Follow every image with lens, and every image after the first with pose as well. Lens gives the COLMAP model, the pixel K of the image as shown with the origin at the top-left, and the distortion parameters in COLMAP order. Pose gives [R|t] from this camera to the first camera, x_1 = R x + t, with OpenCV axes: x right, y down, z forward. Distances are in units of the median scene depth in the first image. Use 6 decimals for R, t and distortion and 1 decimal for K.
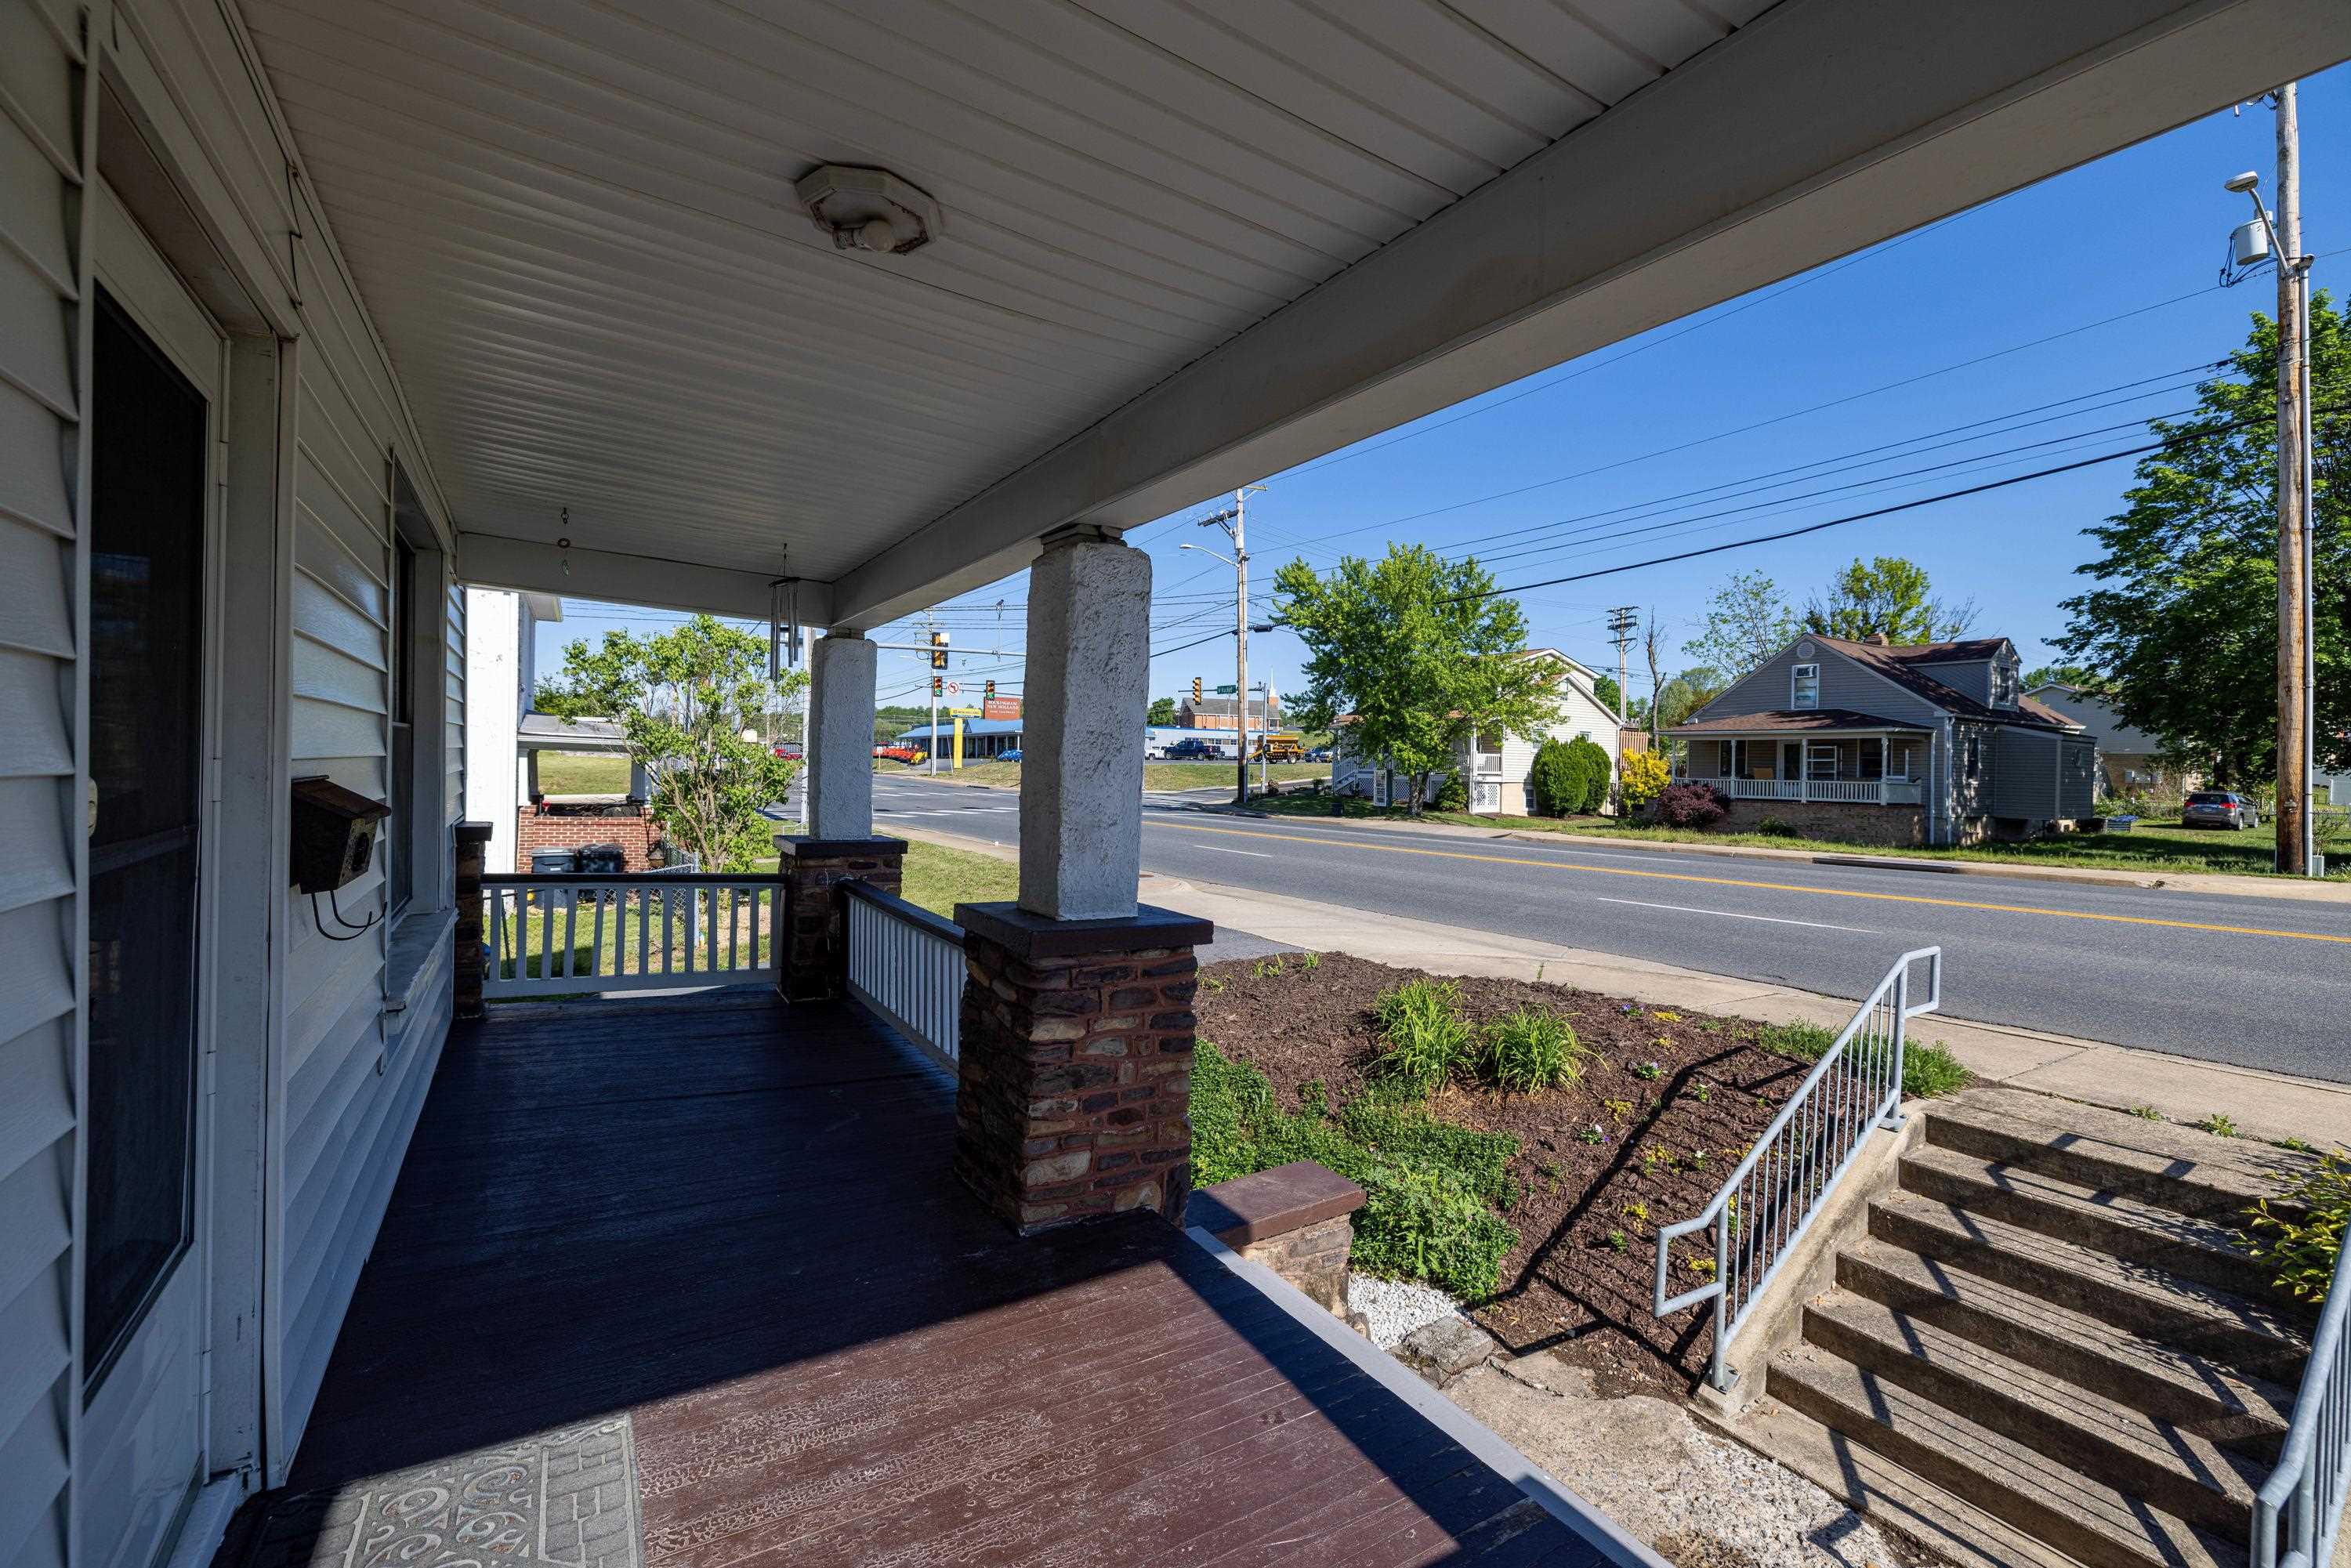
lens RADIAL K [[985.3, 0, 1178.6], [0, 985.3, 730.5], [0, 0, 1]] dist [-0.000503, 0.000410]
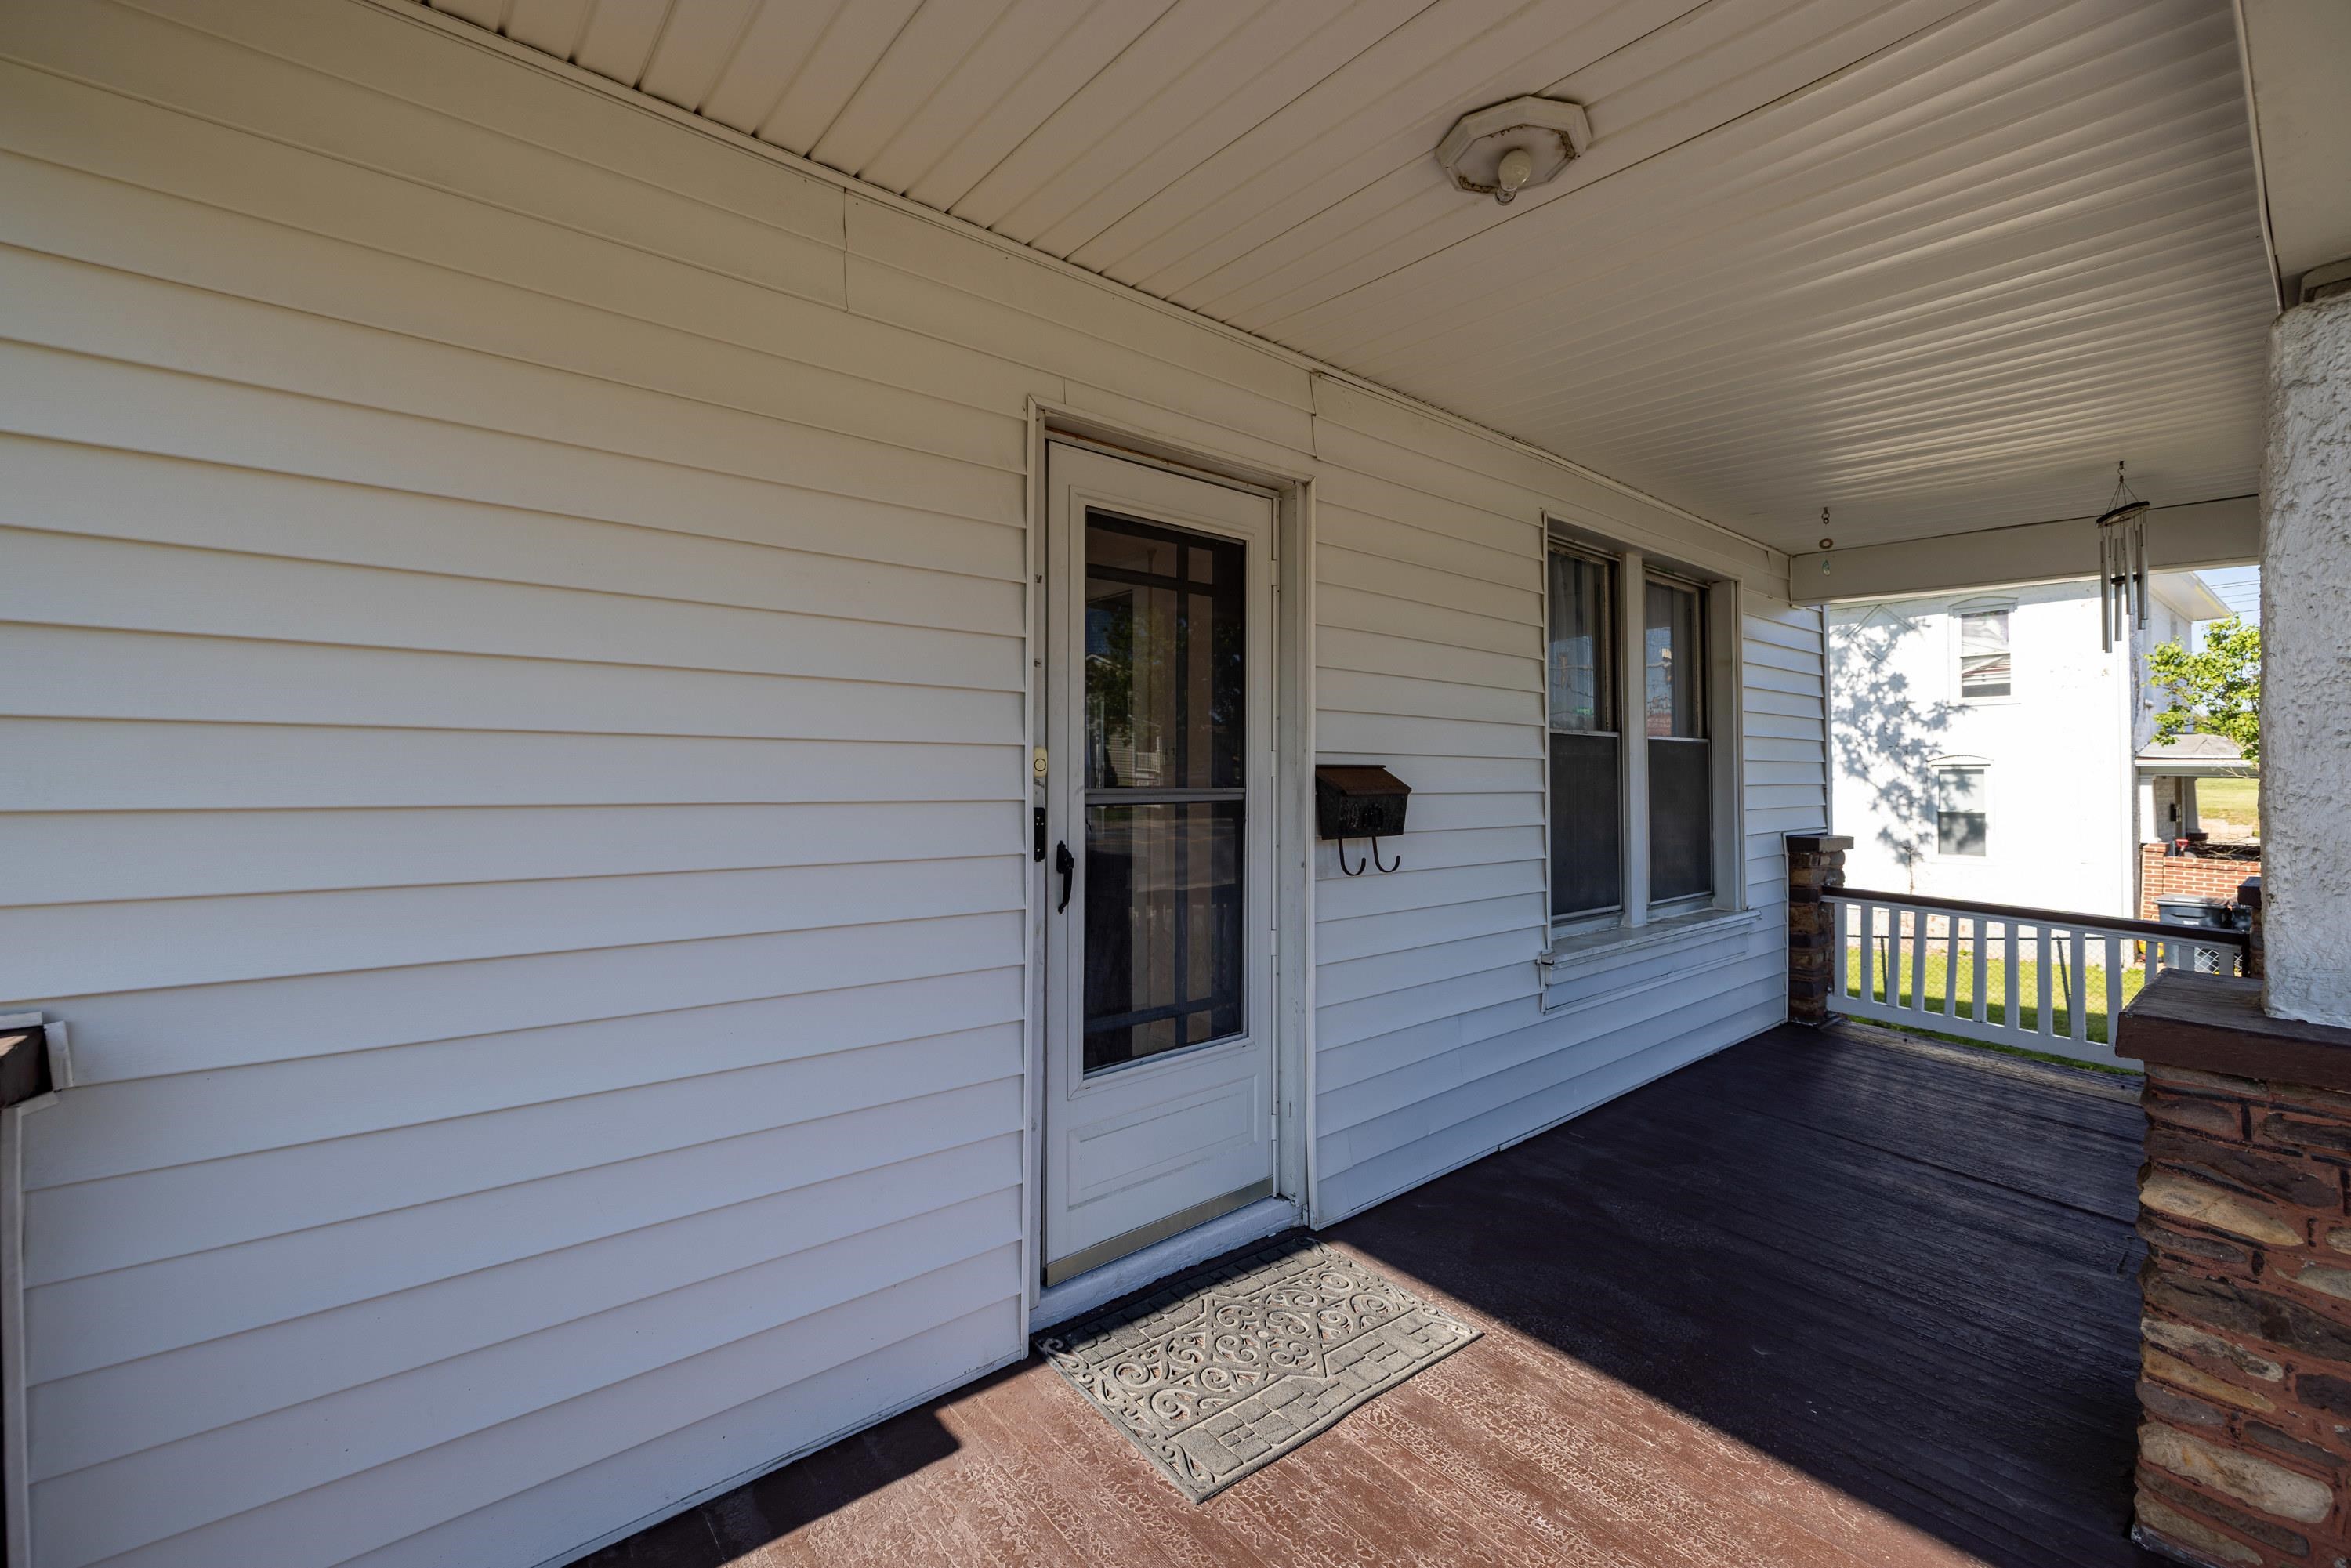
lens RADIAL K [[985.3, 0, 1178.6], [0, 985.3, 730.5], [0, 0, 1]] dist [-0.000503, 0.000410]
pose [[0.121964, -0.072850, -0.989857, 0.364502], [0.032931, 0.997051, -0.069322, 0.057869], [0.991988, -0.024142, 0.124004, 0.365854]]
